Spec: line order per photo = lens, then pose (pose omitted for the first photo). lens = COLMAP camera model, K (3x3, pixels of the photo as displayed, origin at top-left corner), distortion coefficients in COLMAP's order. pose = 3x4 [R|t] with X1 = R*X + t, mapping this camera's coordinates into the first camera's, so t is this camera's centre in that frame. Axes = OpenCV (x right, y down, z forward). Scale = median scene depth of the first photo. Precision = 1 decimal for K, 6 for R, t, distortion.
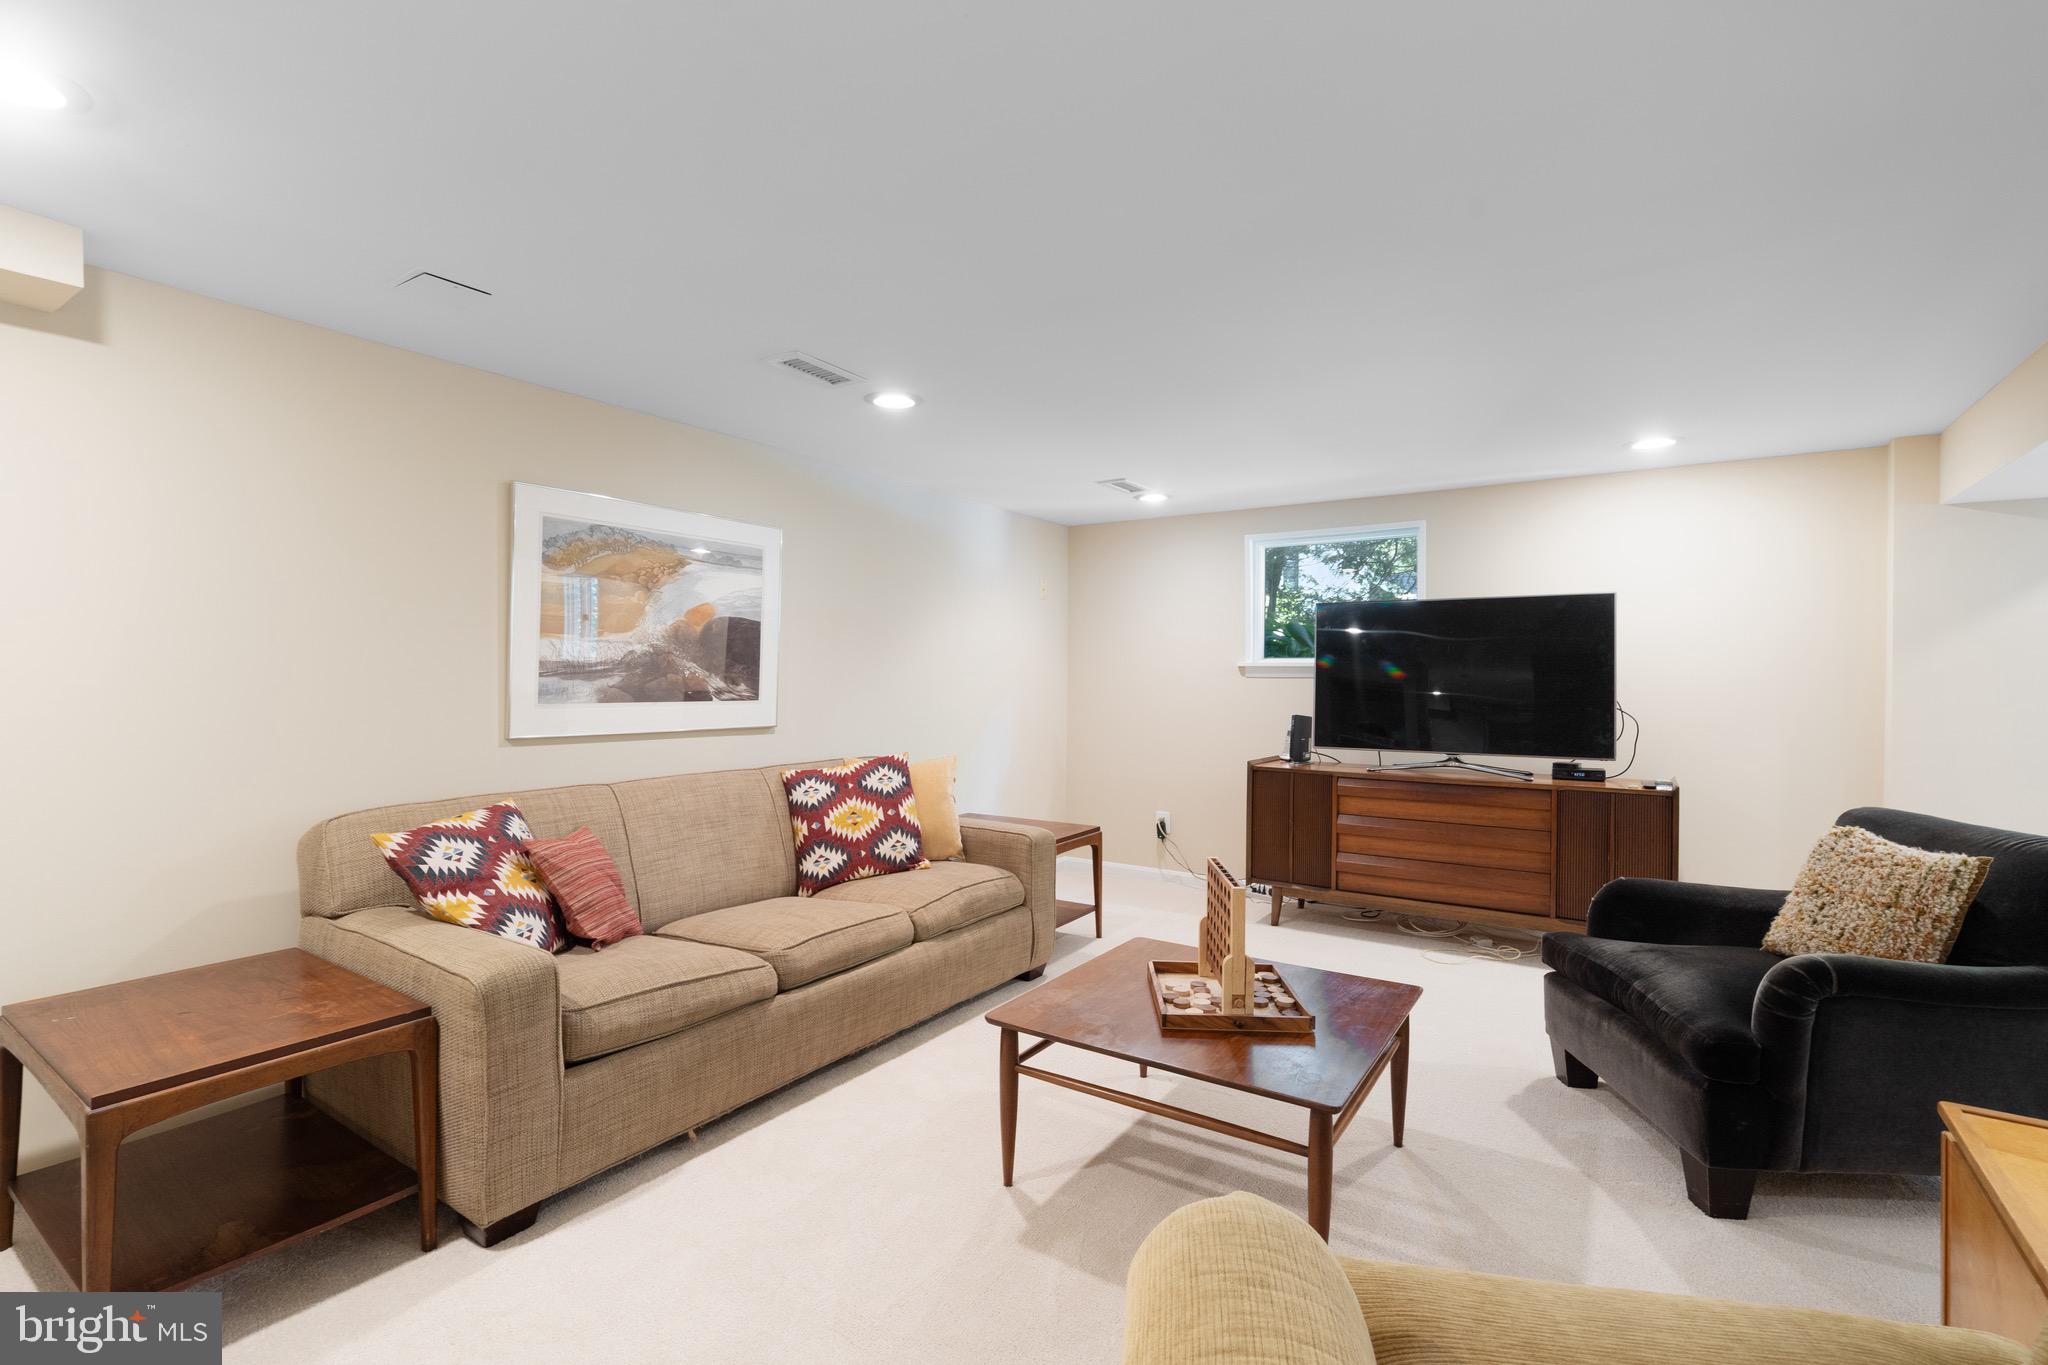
lens RADIAL K [[936.5, 0, 1012.4], [0, 936.5, 682.7], [0, 0, 1]] dist [-0.001536, 0.002252]
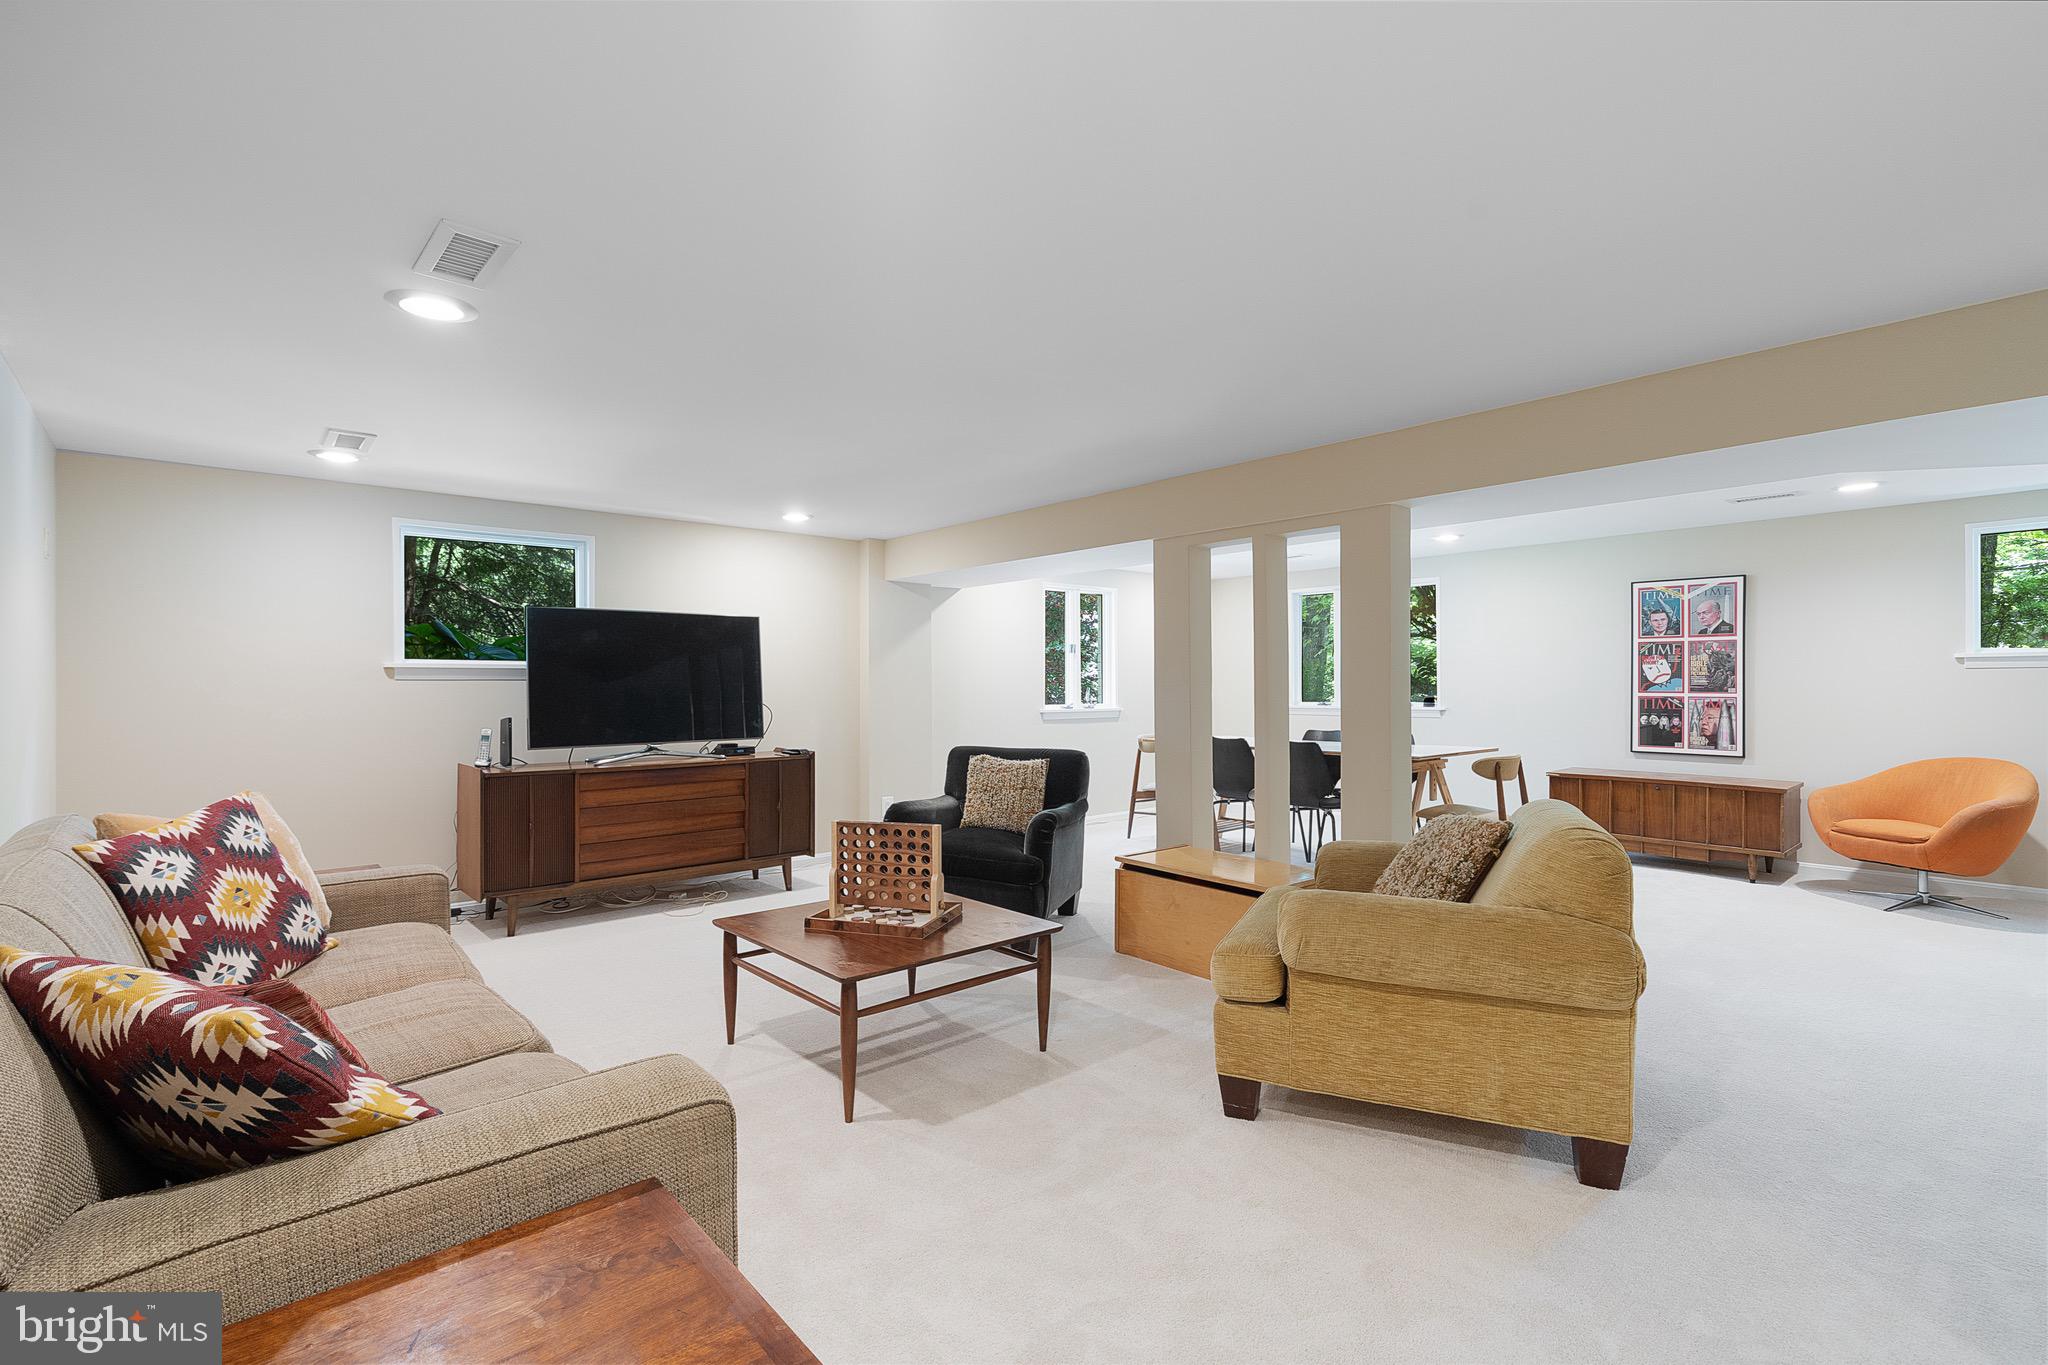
lens RADIAL K [[936.5, 0, 1003.5], [0, 936.5, 683.6], [0, 0, 1]] dist [-0.001536, 0.002252]
pose [[0.253806, -0.006353, 0.967234, -0.559364], [0.013894, 0.999899, 0.002922, 0.002892], [-0.967155, 0.012697, 0.253869, 0.279423]]
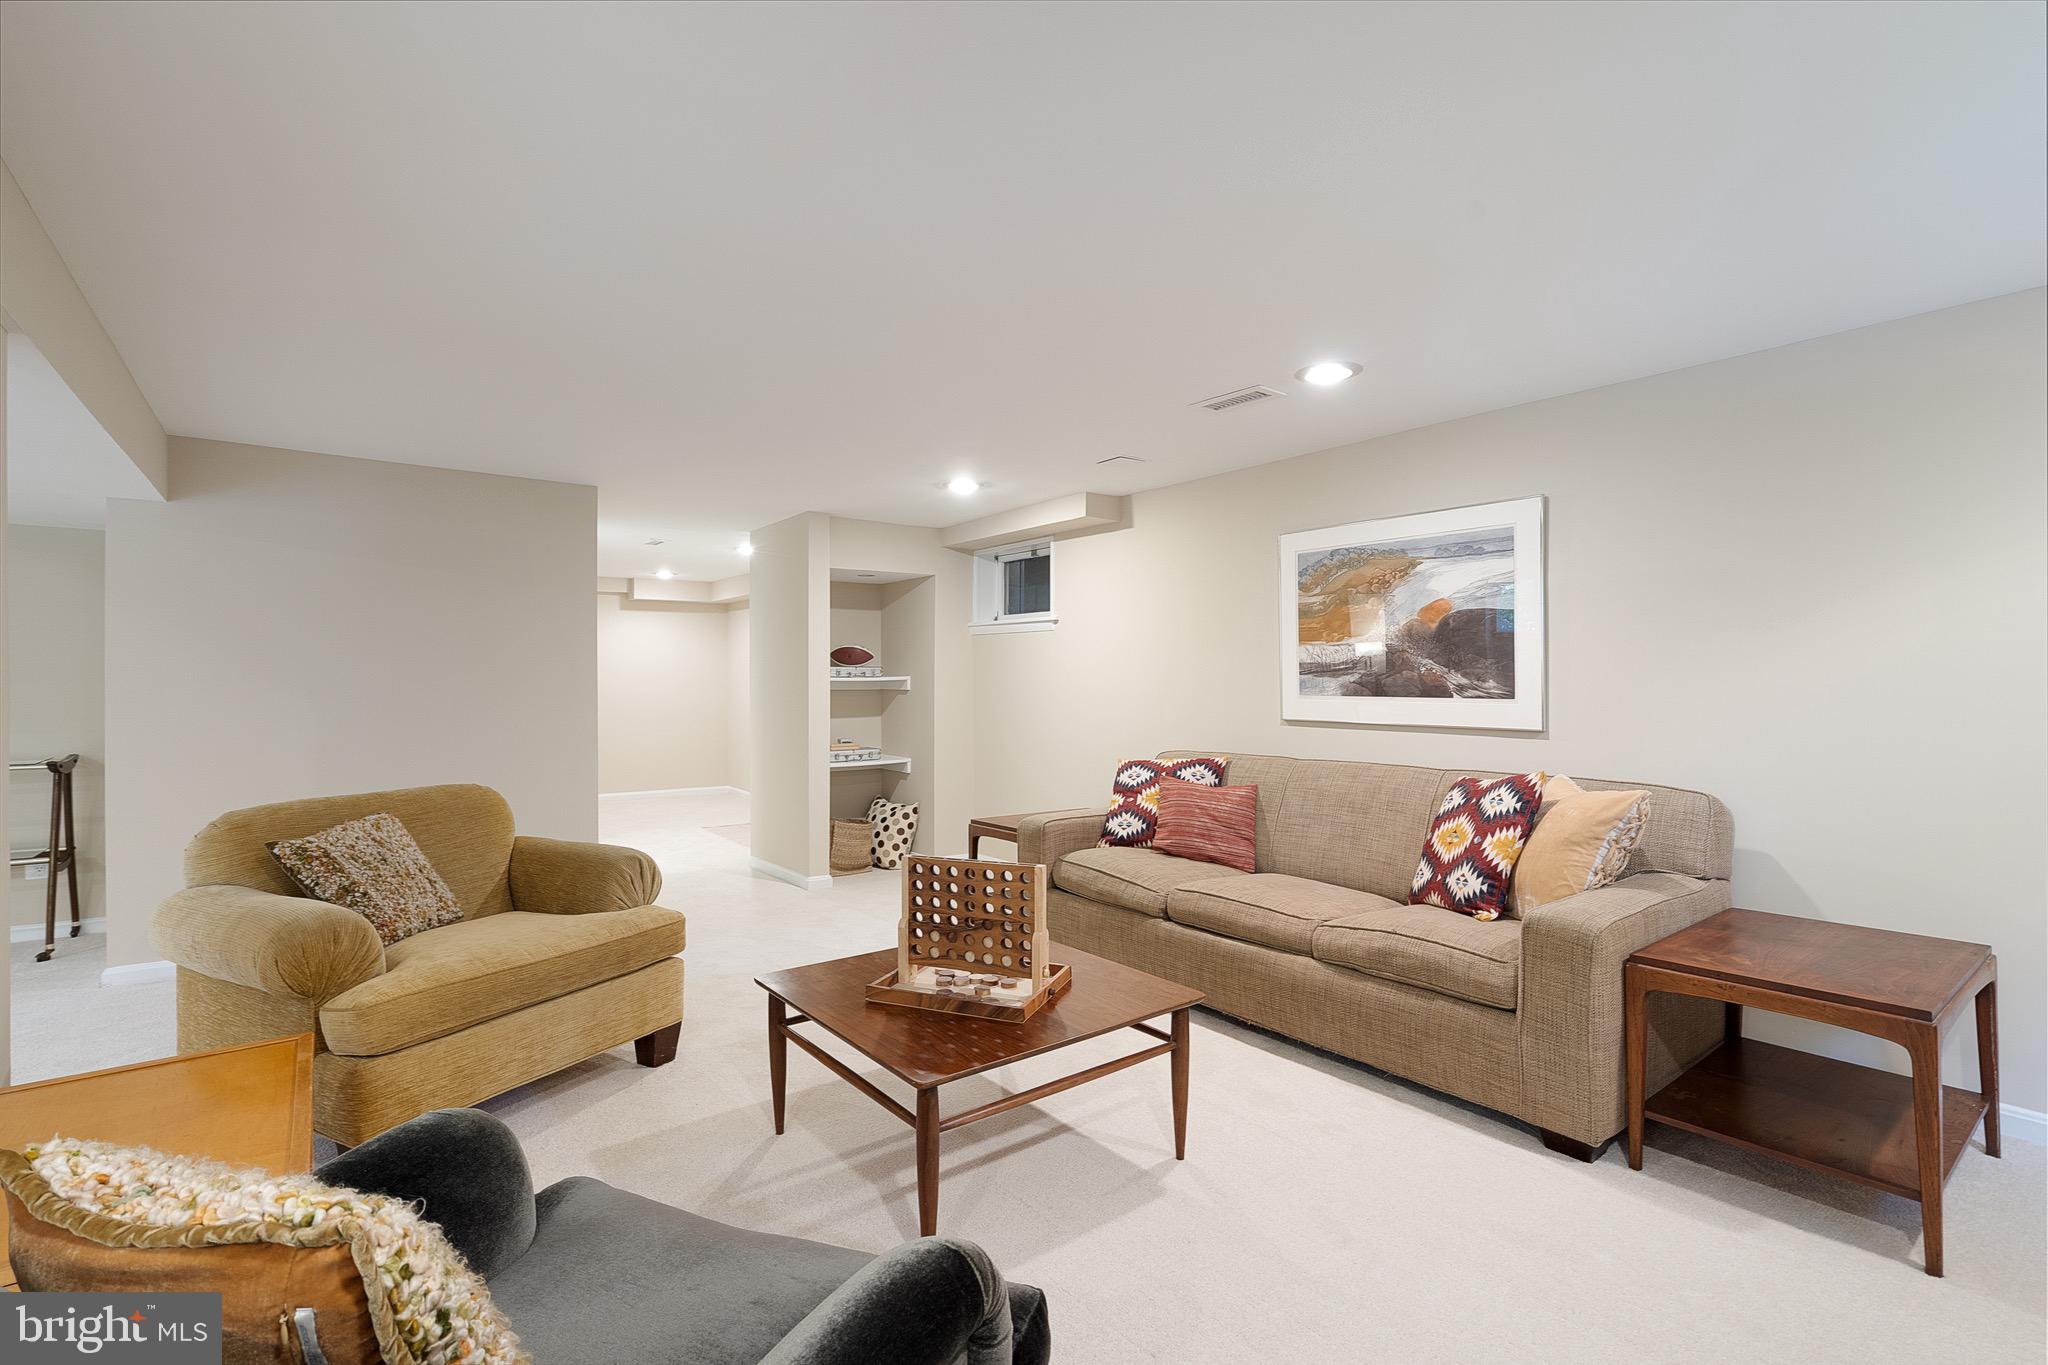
lens RADIAL K [[936.5, 0, 1020.7], [0, 936.5, 682.5], [0, 0, 1]] dist [-0.001536, 0.002252]
pose [[-0.309534, -0.005888, -0.950870, 0.820704], [-0.008156, 0.999960, -0.003537, 0.011961], [0.950854, 0.006660, -0.309569, 0.961703]]
